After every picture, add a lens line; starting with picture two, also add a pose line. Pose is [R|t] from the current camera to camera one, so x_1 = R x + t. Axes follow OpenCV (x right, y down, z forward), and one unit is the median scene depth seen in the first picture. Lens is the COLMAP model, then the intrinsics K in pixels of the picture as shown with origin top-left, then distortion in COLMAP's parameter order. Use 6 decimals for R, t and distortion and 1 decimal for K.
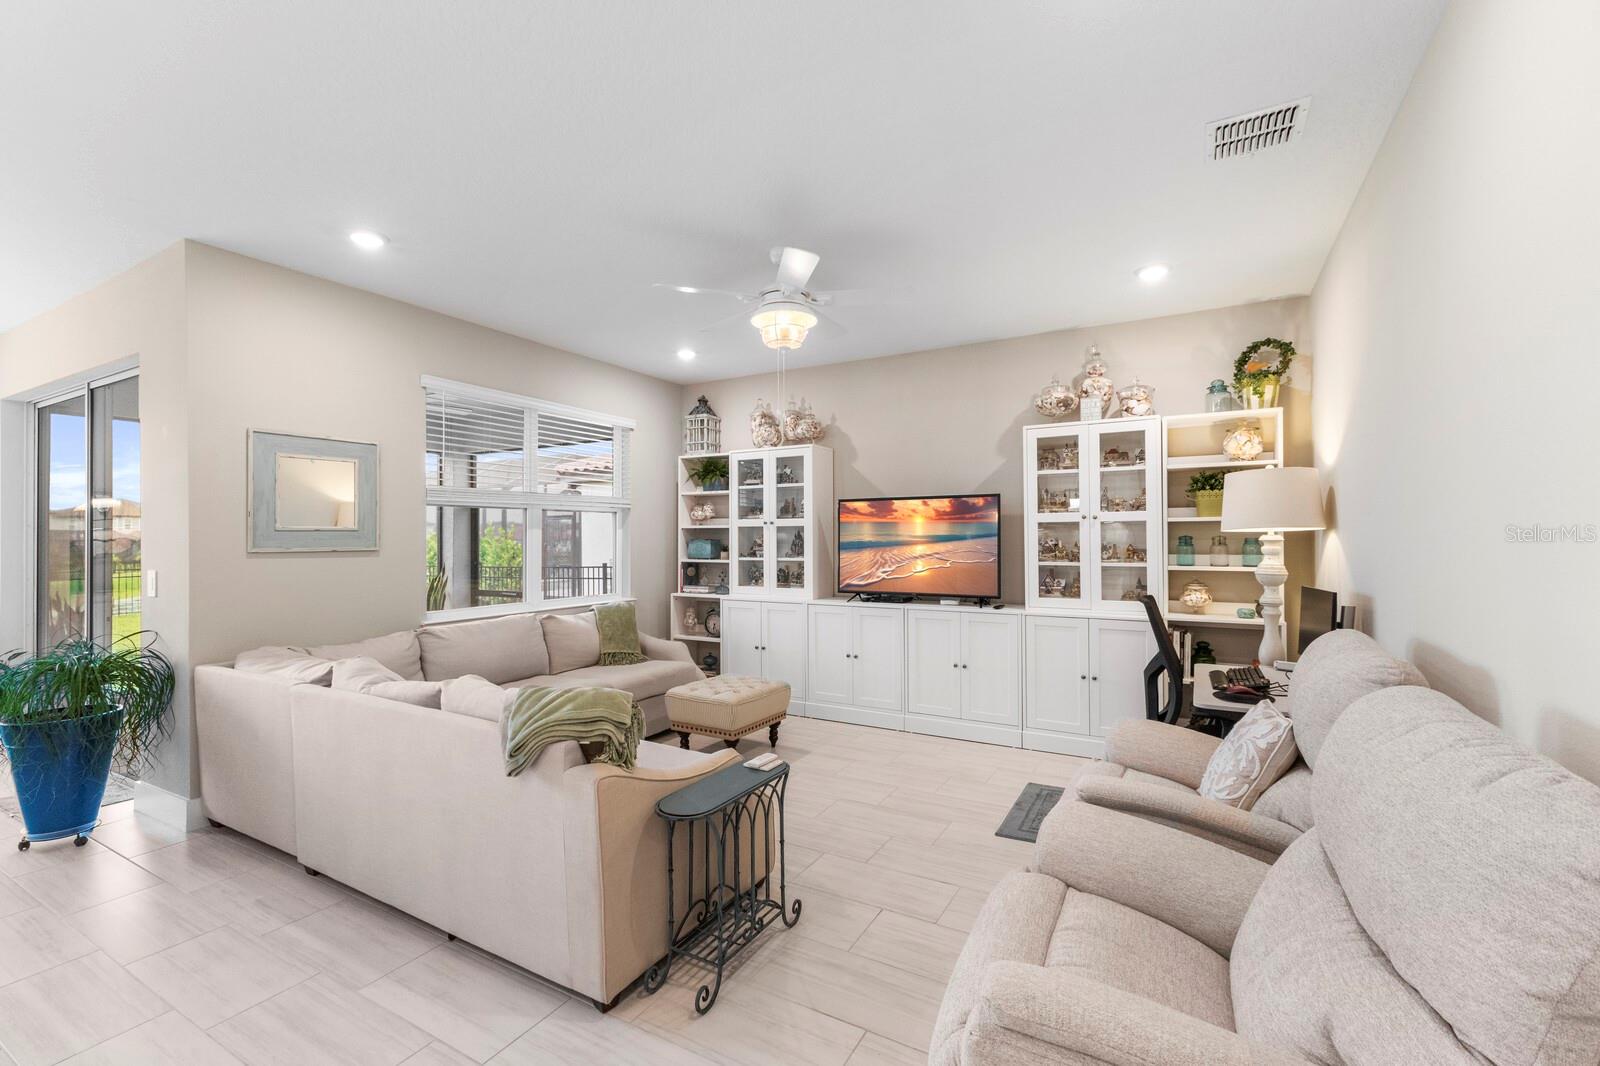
lens RADIAL K [[696.8, 0, 785.0], [0, 696.8, 525.9], [0, 0, 1]] dist [0.013114, -0.001471]
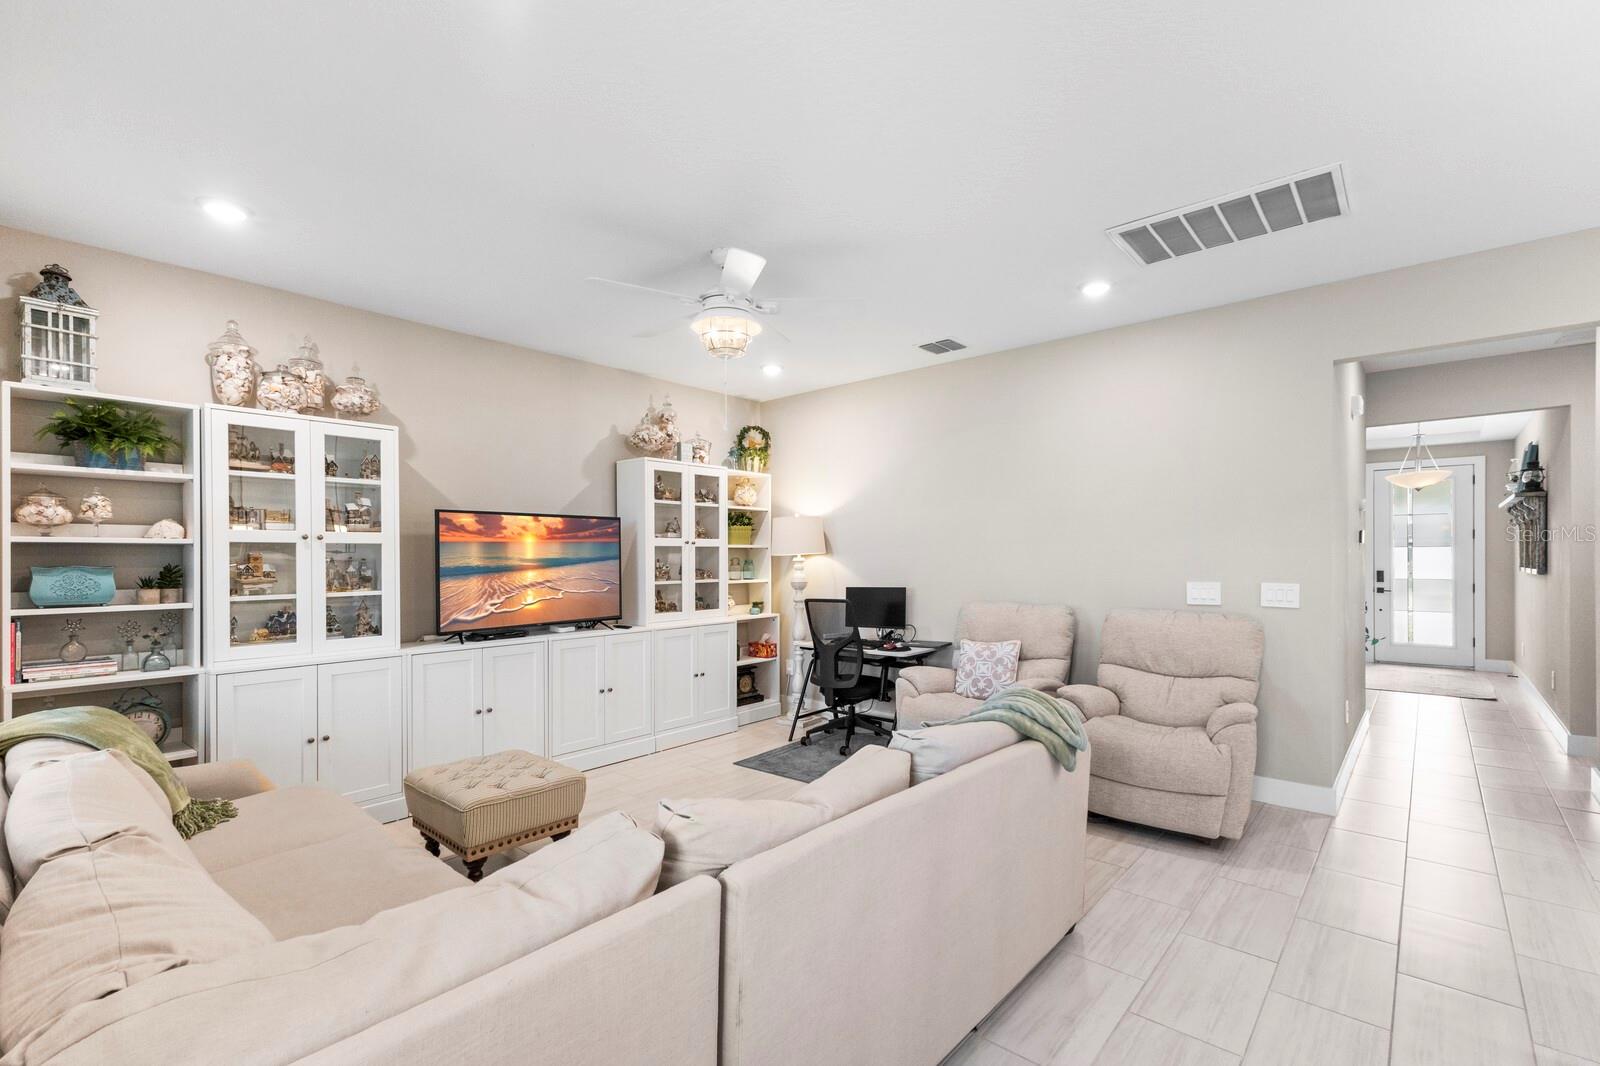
lens RADIAL K [[696.8, 0, 834.1], [0, 696.8, 561.2], [0, 0, 1]] dist [0.013114, -0.001471]
pose [[0.187965, -0.001226, 0.982175, -0.588469], [-0.013393, 0.999903, 0.003811, 0.008901], [-0.982084, -0.013870, 0.187930, 0.453234]]
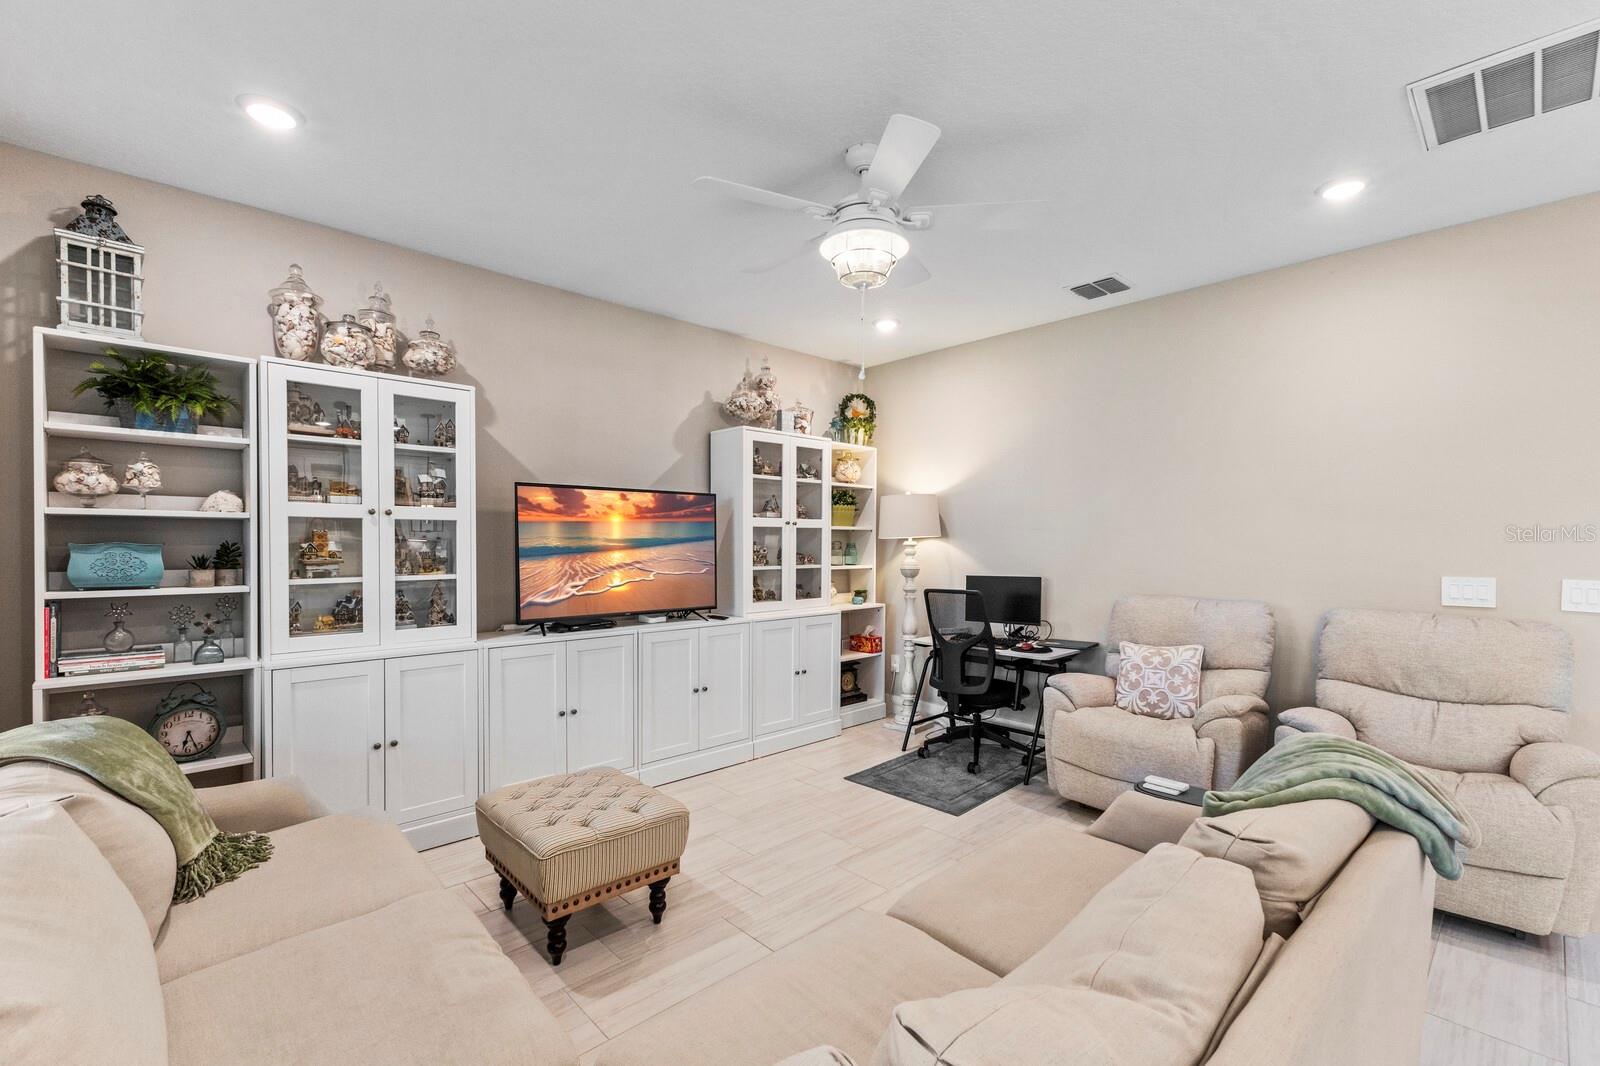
lens RADIAL K [[696.8, 0, 841.8], [0, 696.8, 552.8], [0, 0, 1]] dist [0.013114, -0.001471]
pose [[0.276194, -0.009602, 0.961054, -0.479152], [-0.022520, 0.999611, 0.016460, 0.010829], [-0.960838, -0.026189, 0.275870, 0.537648]]
